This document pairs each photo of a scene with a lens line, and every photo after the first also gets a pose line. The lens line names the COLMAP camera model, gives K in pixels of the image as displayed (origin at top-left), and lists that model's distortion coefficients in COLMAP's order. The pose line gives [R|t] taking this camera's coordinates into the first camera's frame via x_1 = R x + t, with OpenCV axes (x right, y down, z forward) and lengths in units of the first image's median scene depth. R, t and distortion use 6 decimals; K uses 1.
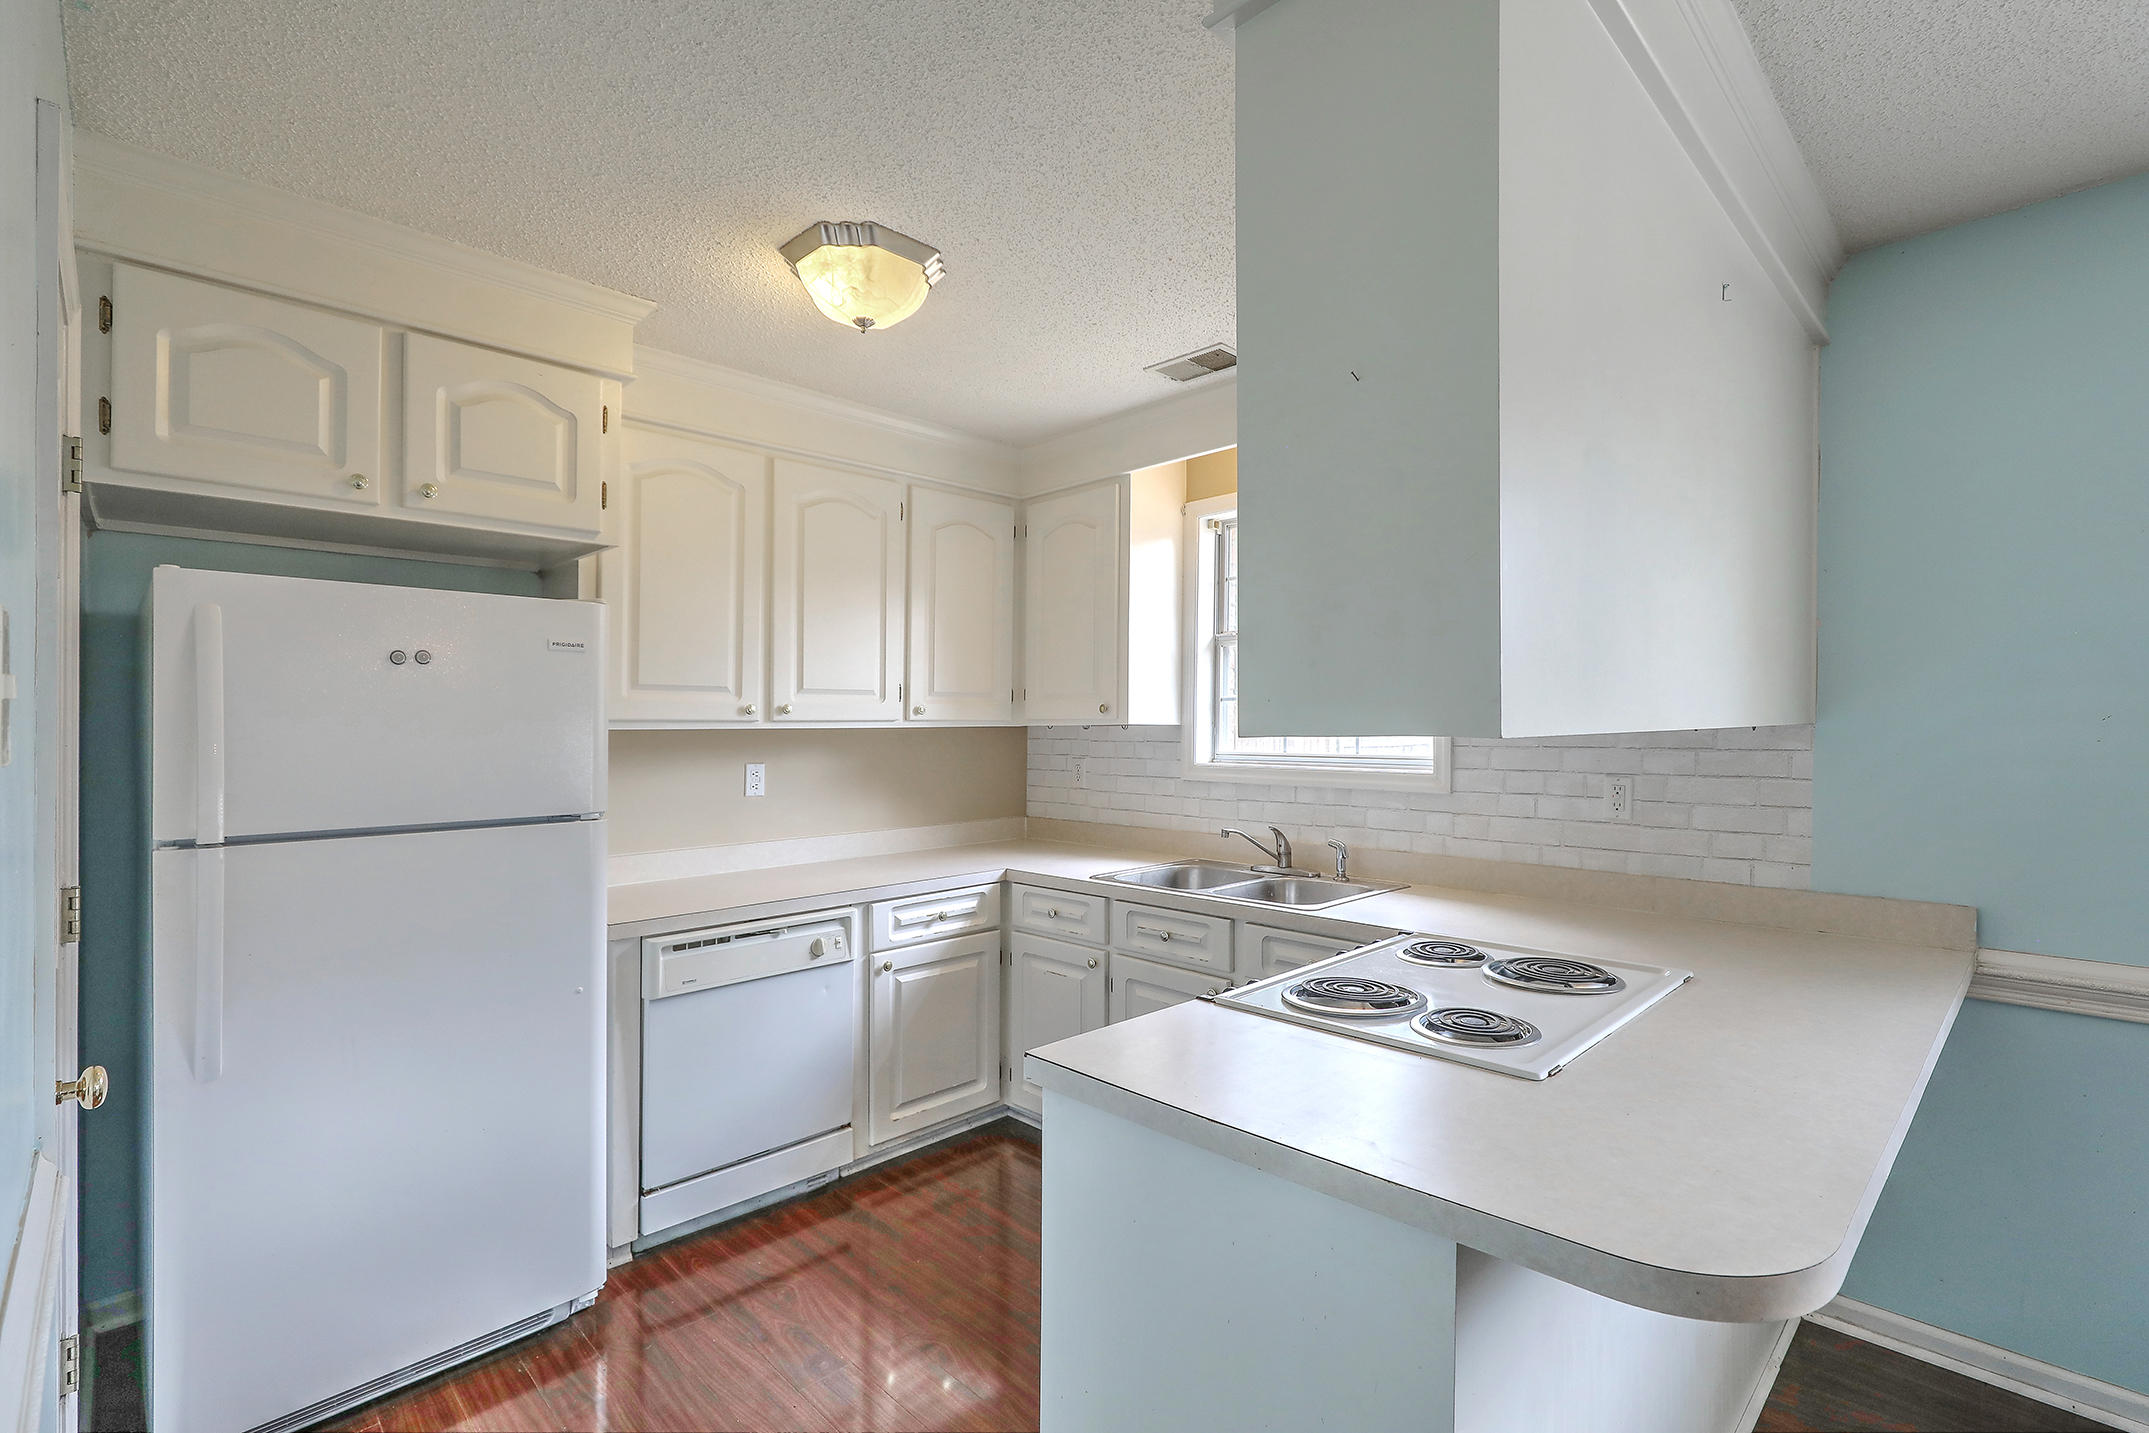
lens RADIAL K [[971.8, 0, 1096.7], [0, 971.8, 719.3], [0, 0, 1]] dist [0.004927, -0.000413]
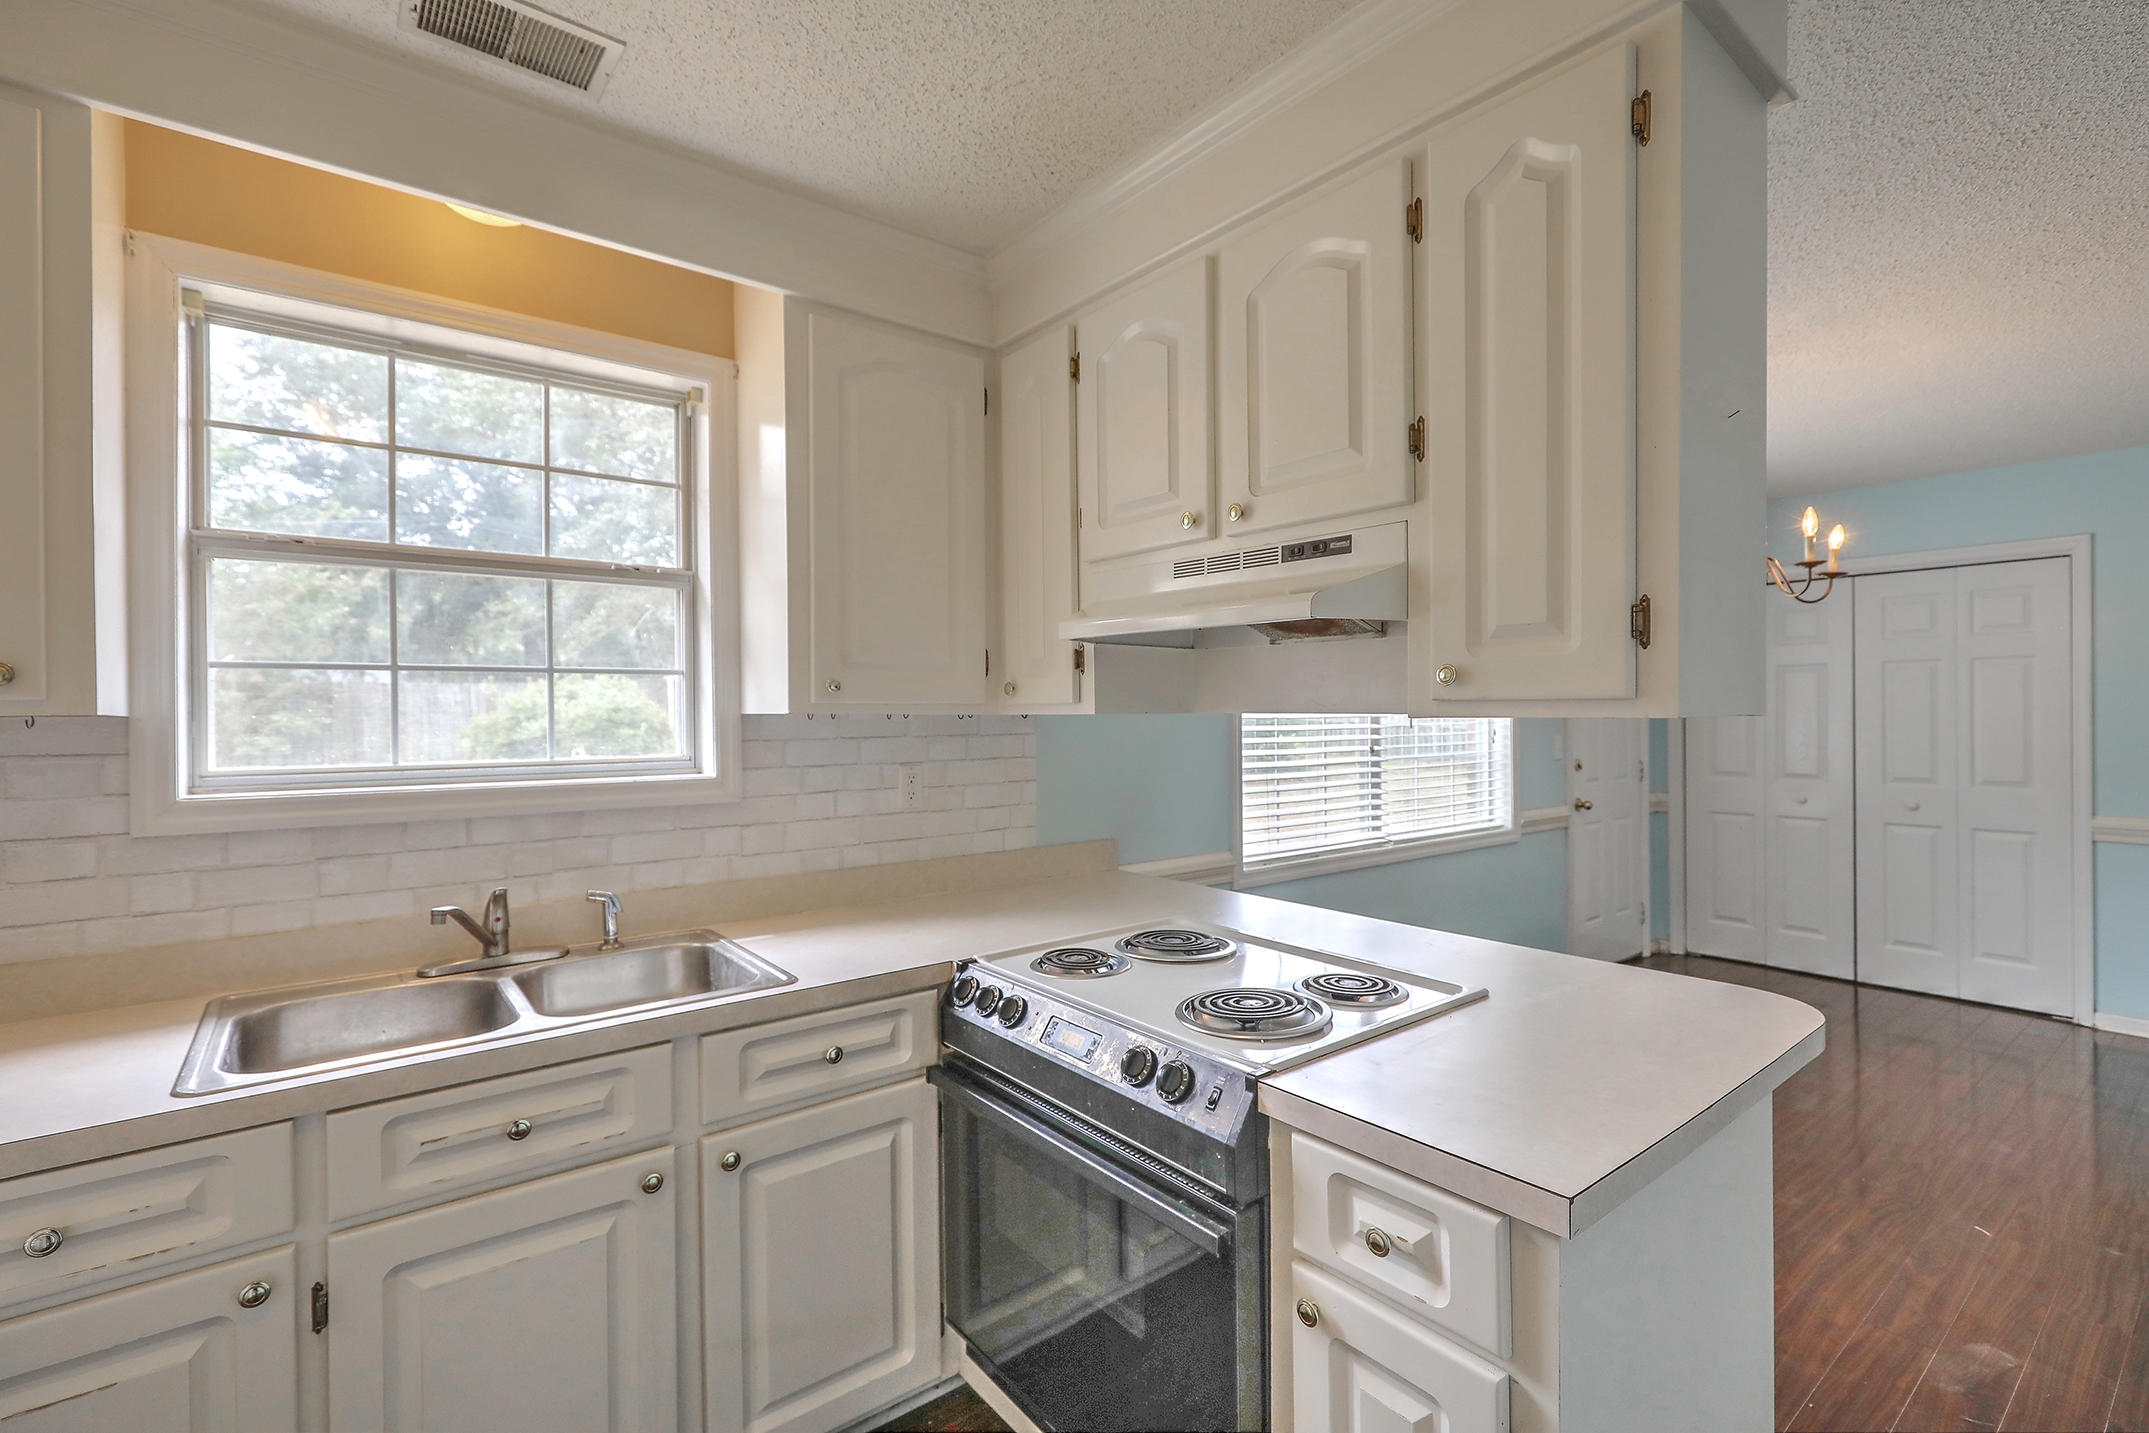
lens RADIAL K [[973.0, 0, 1081.8], [0, 973.0, 714.8], [0, 0, 1]] dist [0.004527, 0.000138]
pose [[0.117640, 0.000277, 0.993056, -0.446274], [0.000177, 1.000000, -0.000300, 0.007130], [-0.993056, 0.000211, 0.117640, 0.719770]]
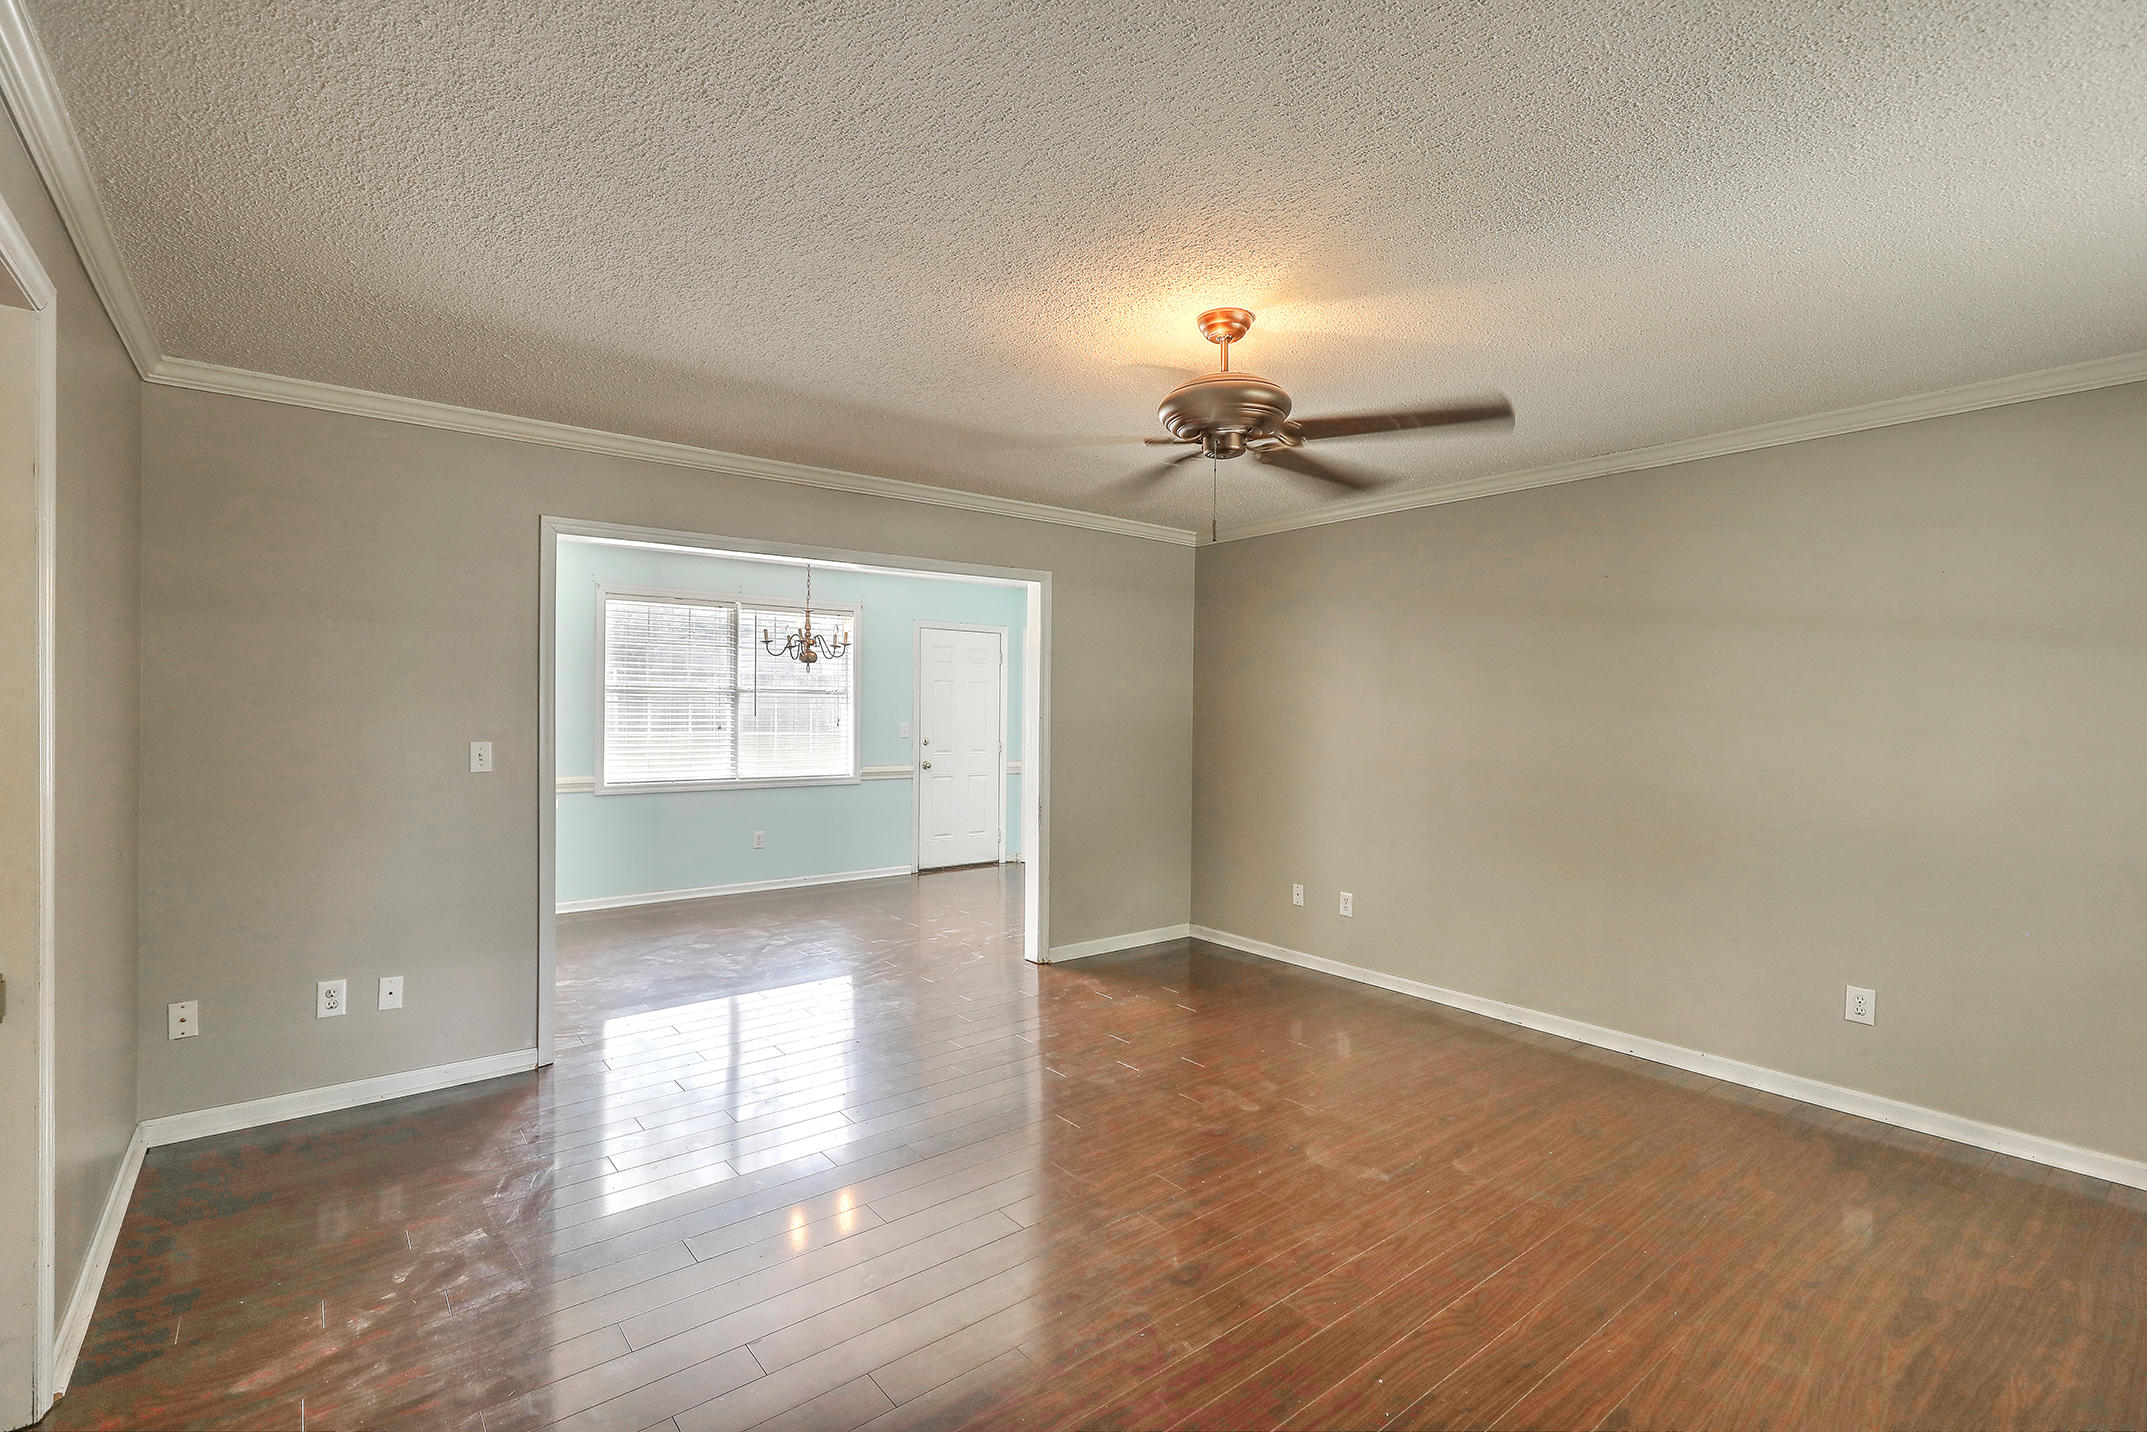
lens RADIAL K [[972.1, 0, 1080.8], [0, 972.1, 714.3], [0, 0, 1]] dist [0.004527, 0.000138]
pose [[0.110630, -0.001280, 0.993861, -1.551369], [-0.017110, 0.999849, 0.003192, -0.002213], [-0.993714, -0.017358, 0.110591, -0.901474]]
